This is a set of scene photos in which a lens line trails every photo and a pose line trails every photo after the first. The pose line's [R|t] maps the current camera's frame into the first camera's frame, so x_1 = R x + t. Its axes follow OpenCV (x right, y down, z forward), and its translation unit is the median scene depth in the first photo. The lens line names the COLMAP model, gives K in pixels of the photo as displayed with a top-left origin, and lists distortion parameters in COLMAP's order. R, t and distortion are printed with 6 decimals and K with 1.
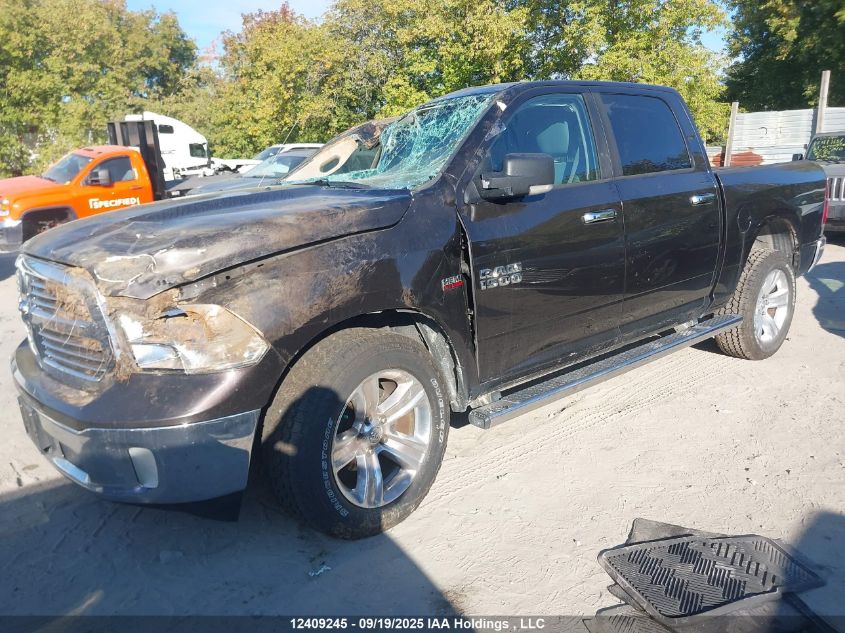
lens RADIAL K [[721.3, 0, 422.5], [0, 721.3, 316.5], [0, 0, 1]] dist [-0.003710, 0.000923]
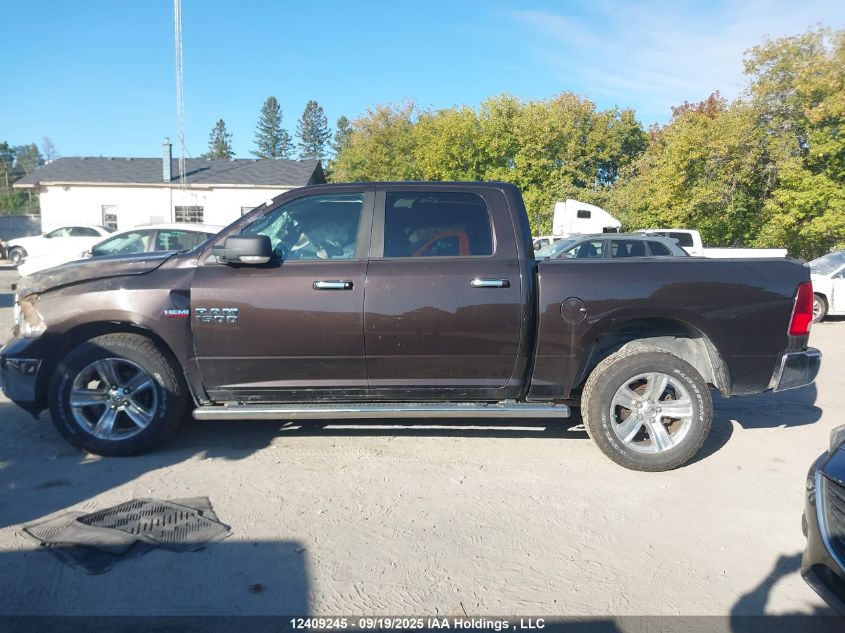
lens RADIAL K [[721.3, 0, 422.5], [0, 721.3, 316.5], [0, 0, 1]] dist [-0.003710, 0.000923]
pose [[0.742543, 0.098870, -0.662461, 0.197356], [-0.174227, 0.983510, -0.048503, -0.006831], [0.646742, 0.151434, 0.747524, 0.029625]]
